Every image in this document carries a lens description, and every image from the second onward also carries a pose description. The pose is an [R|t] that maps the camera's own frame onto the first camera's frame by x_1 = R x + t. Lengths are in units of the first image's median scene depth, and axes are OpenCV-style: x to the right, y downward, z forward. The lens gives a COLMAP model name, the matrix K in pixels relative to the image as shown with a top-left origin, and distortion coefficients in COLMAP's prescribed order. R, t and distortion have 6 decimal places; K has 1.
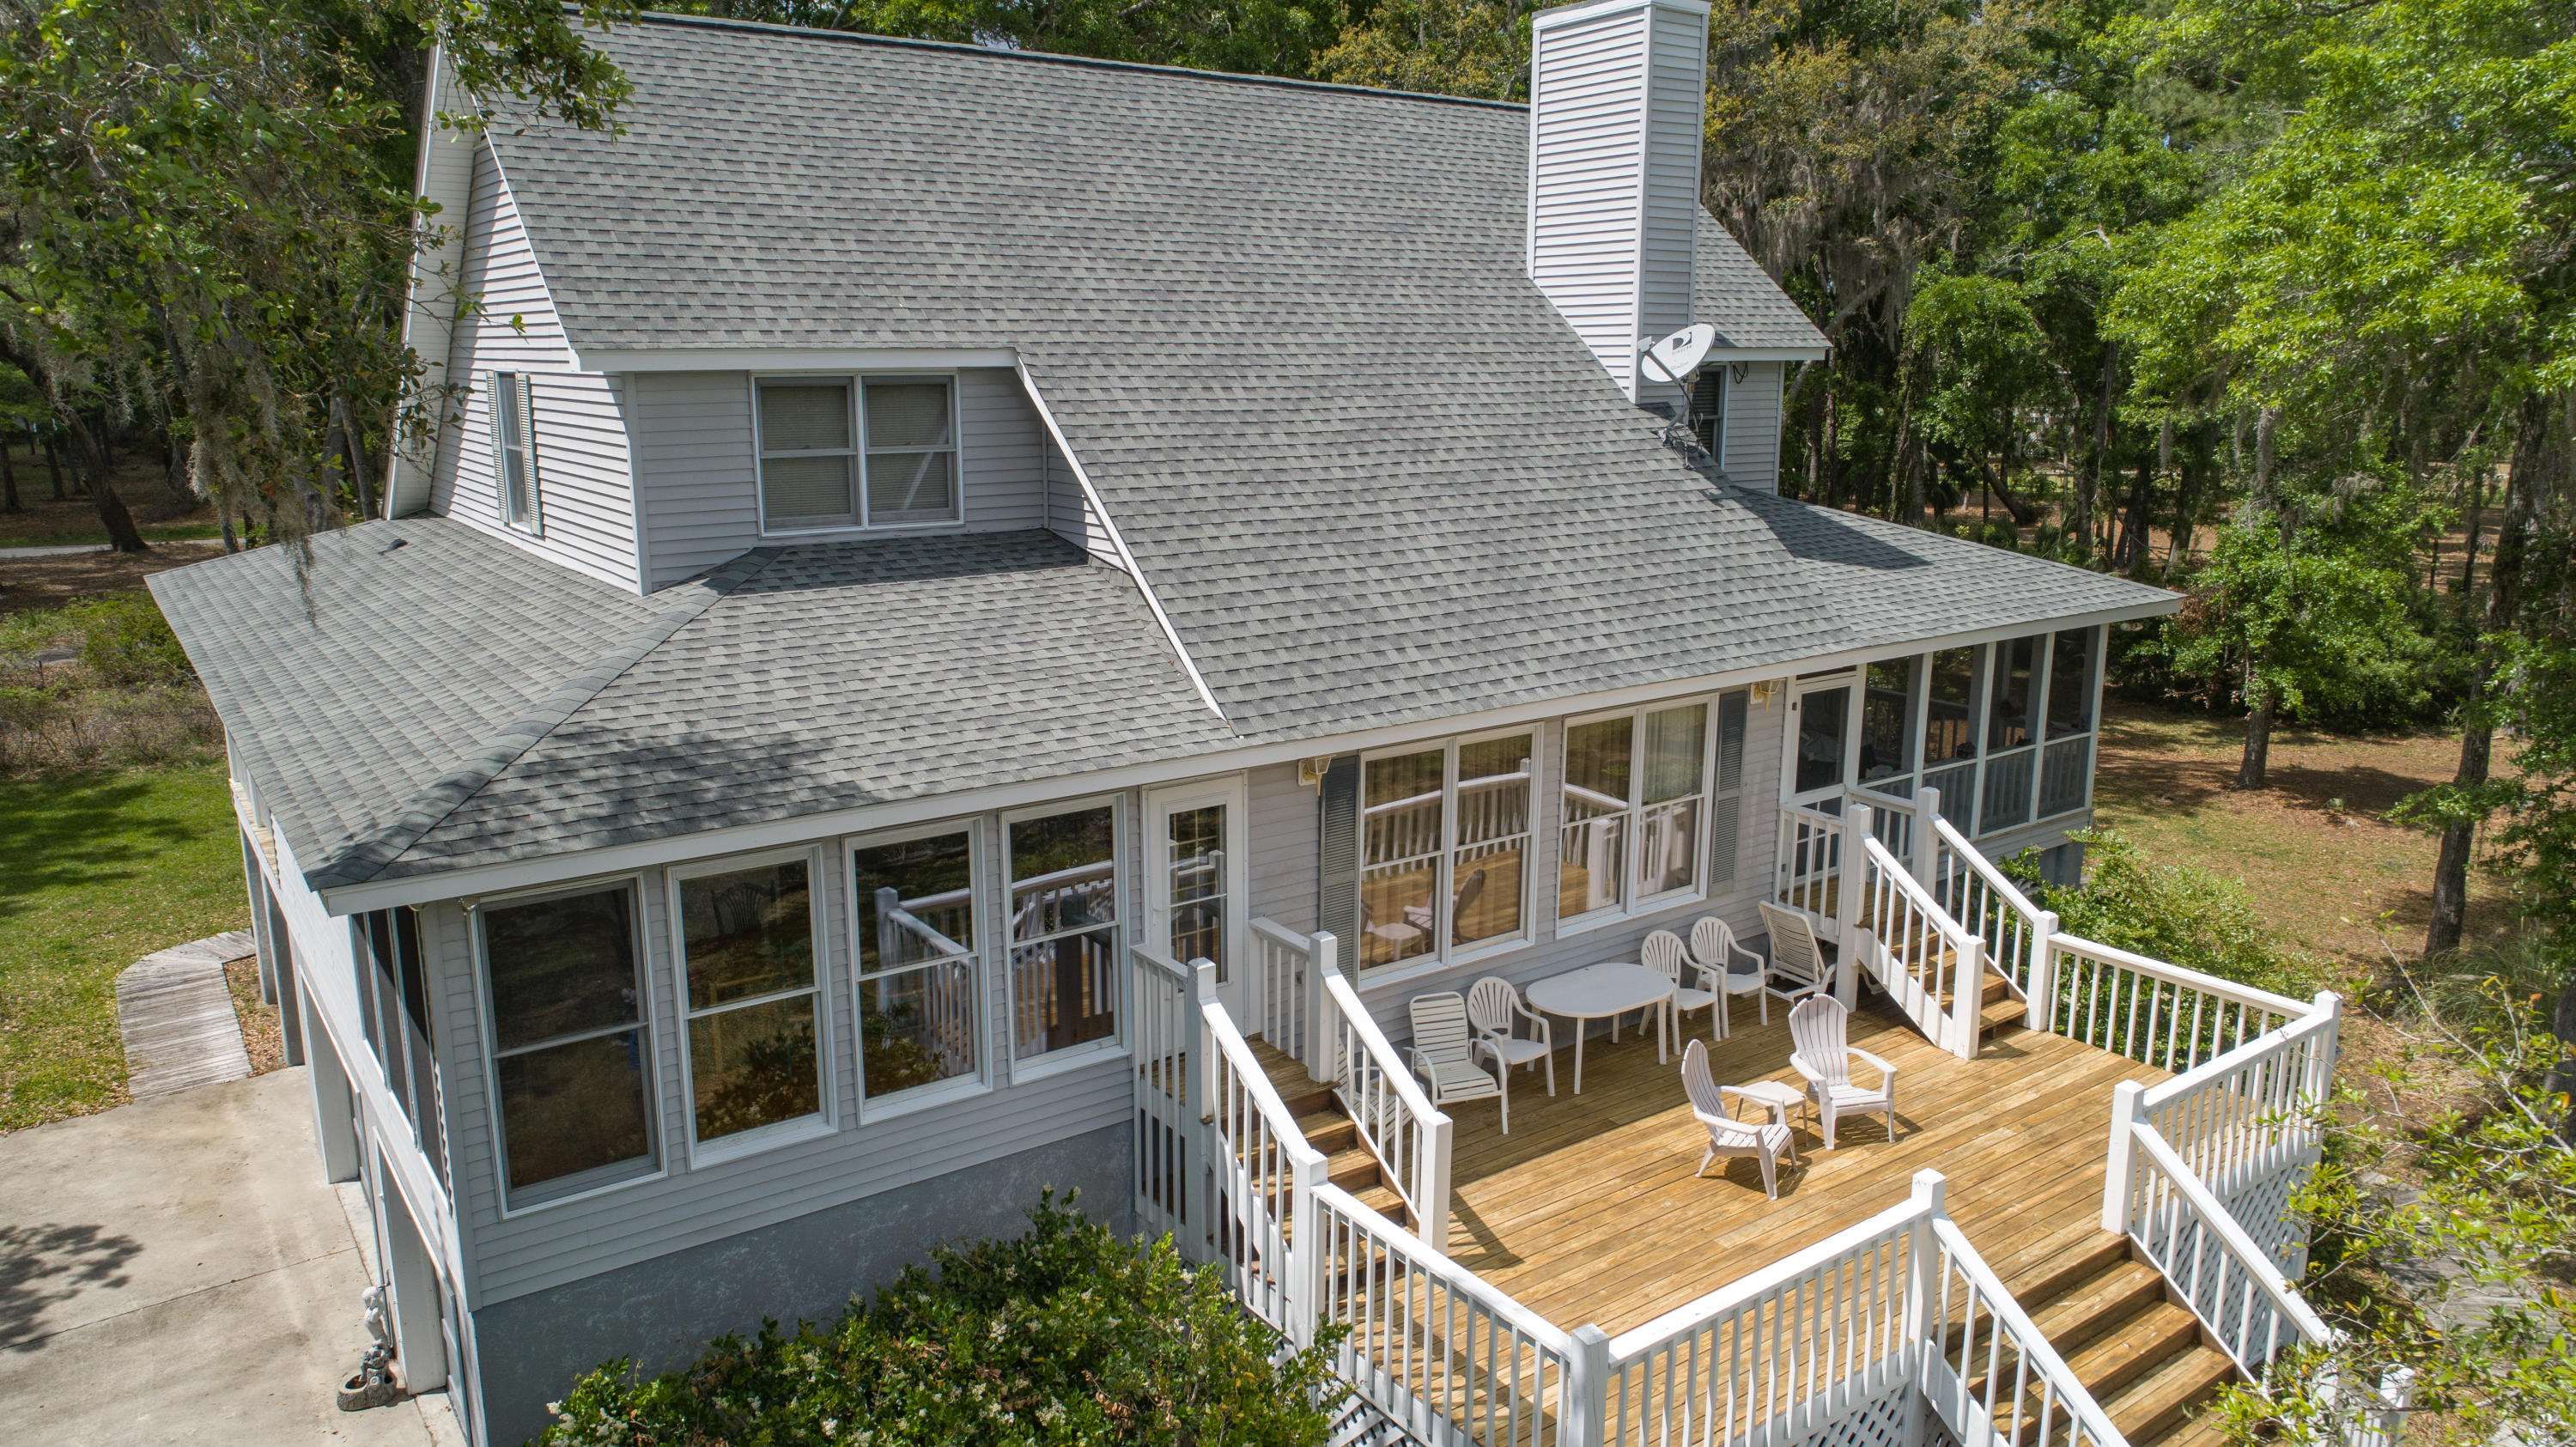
lens RADIAL K [[1729.6, 0, 1286.9], [0, 1729.6, 722.1], [0, 0, 1]] dist [-0.009117, 0.004497]
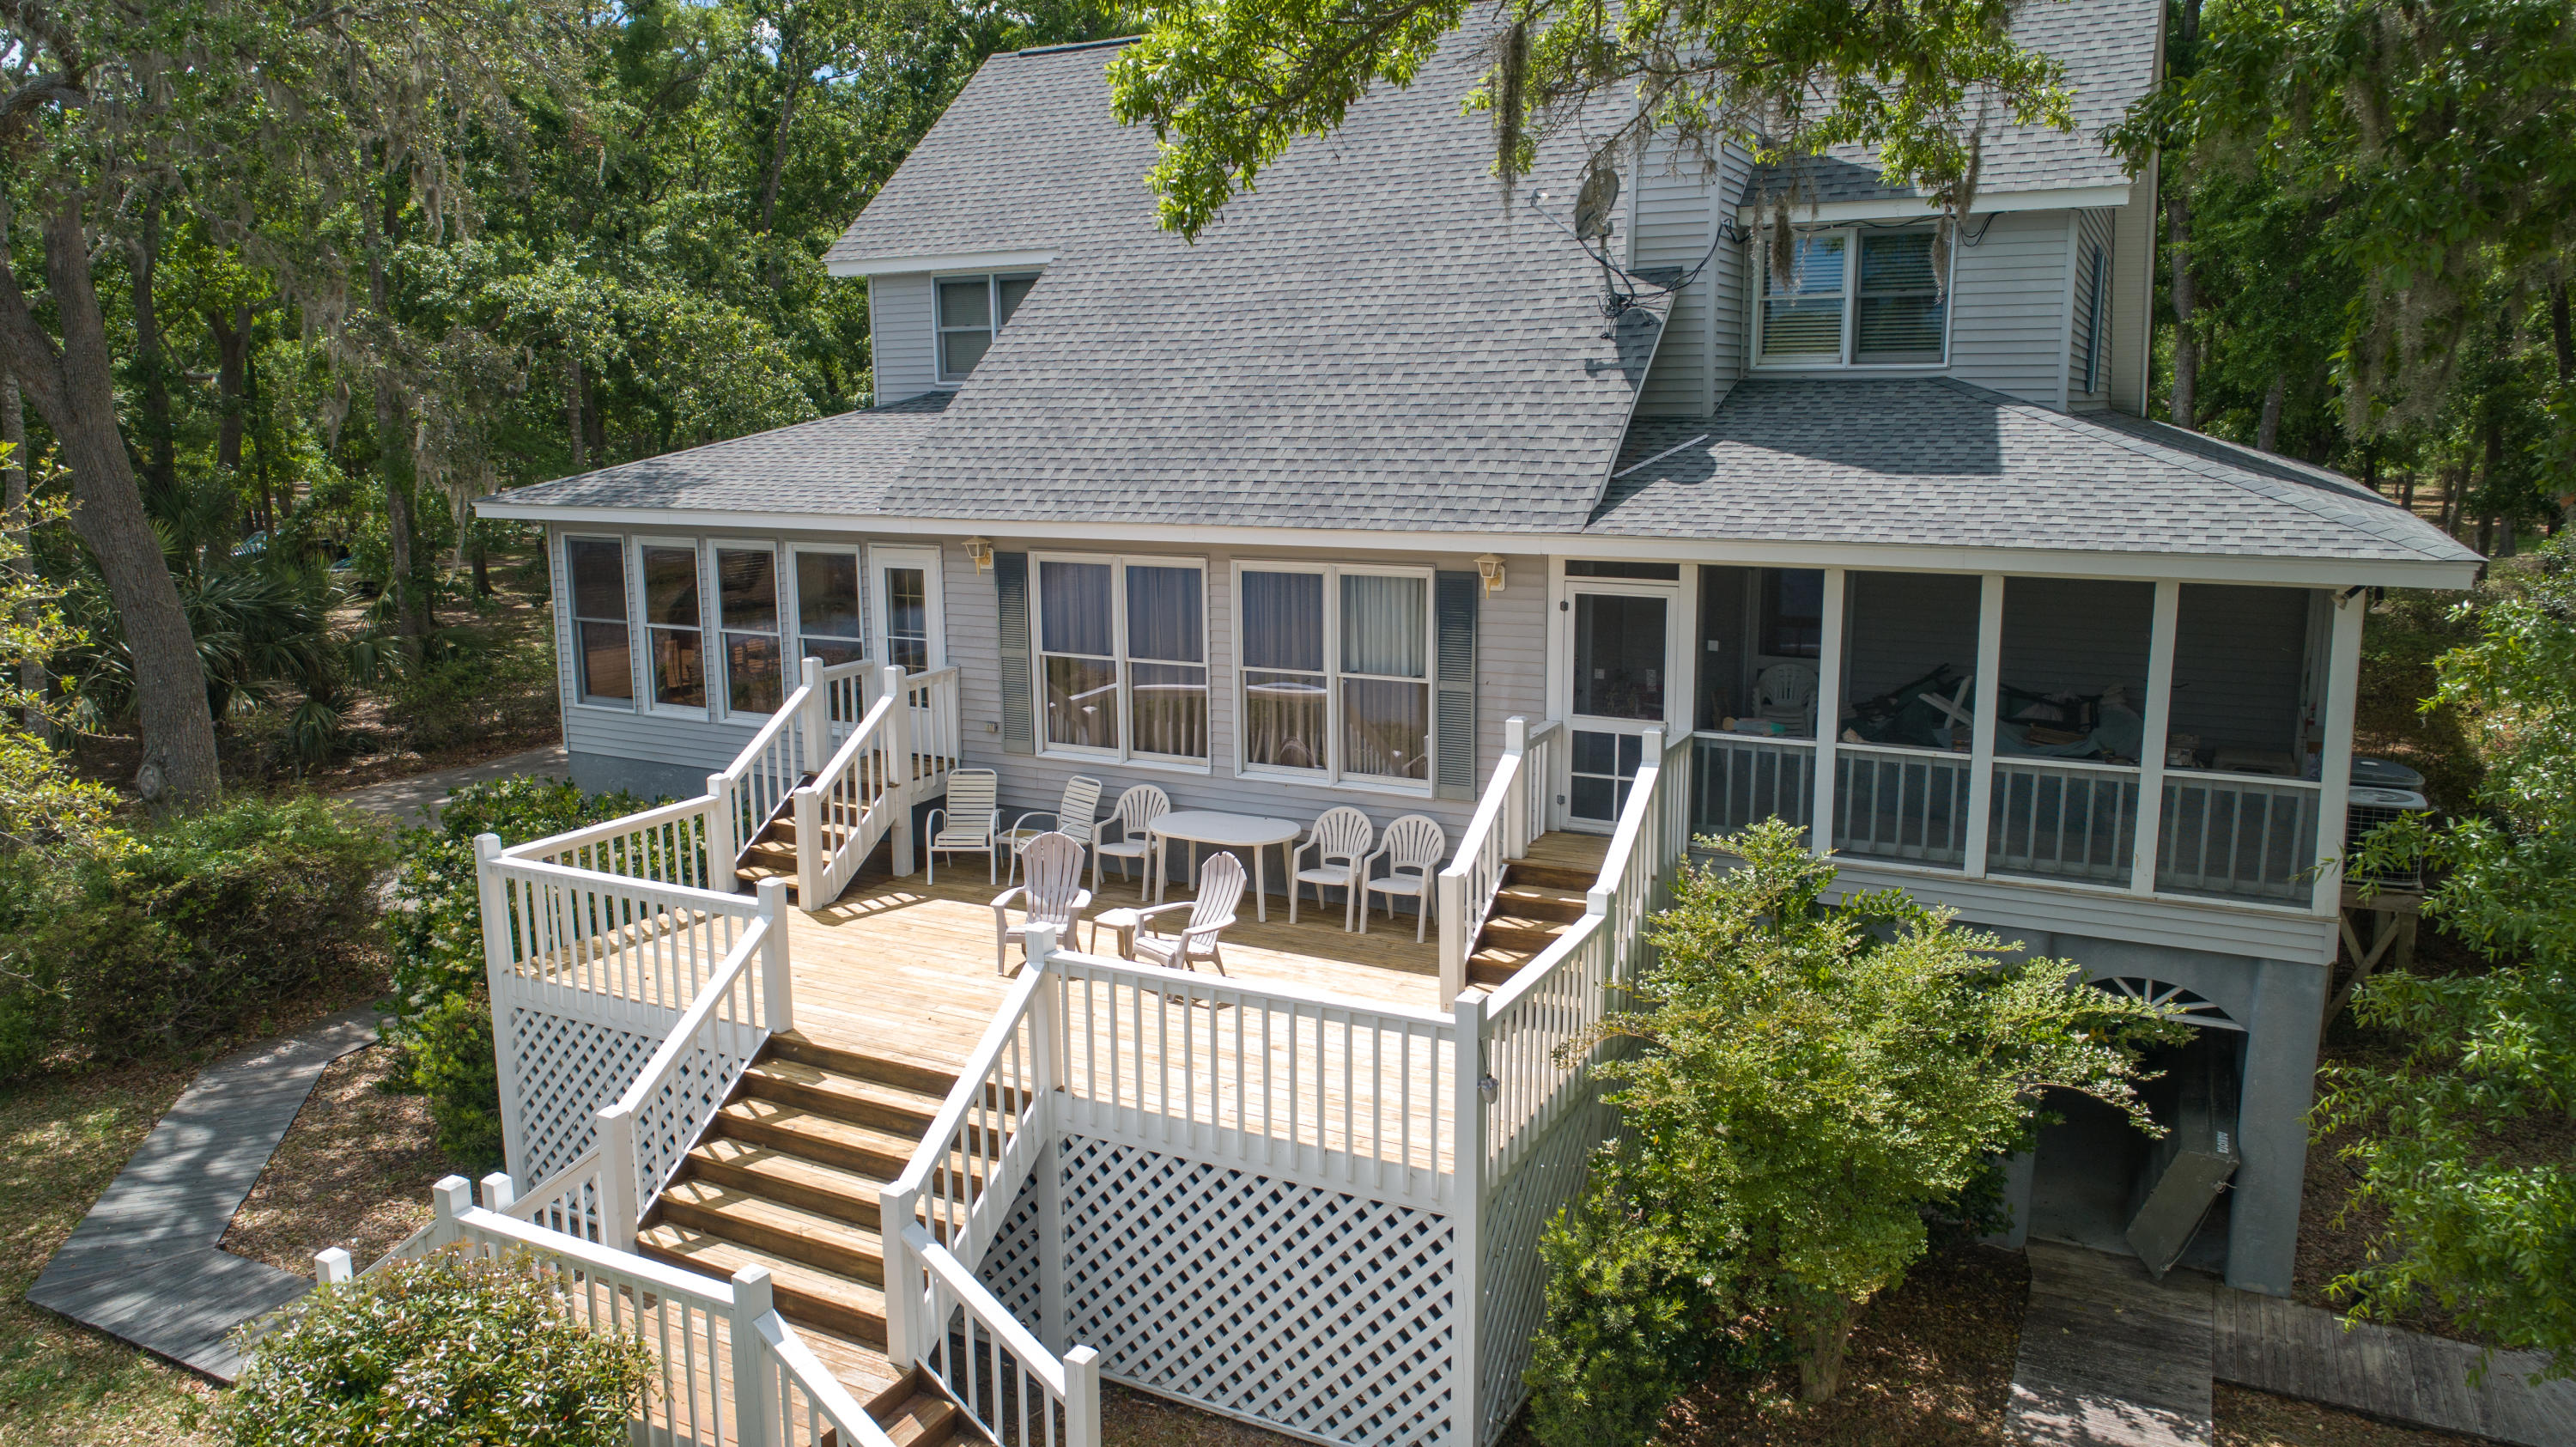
lens RADIAL K [[1729.6, 0, 1289.2], [0, 1729.6, 721.8], [0, 0, 1]] dist [-0.009117, 0.004497]
pose [[0.457156, 0.156636, -0.875485, 1.019494], [-0.183309, 0.979829, 0.079585, 0.003414], [0.870291, 0.124101, 0.476647, 0.501167]]
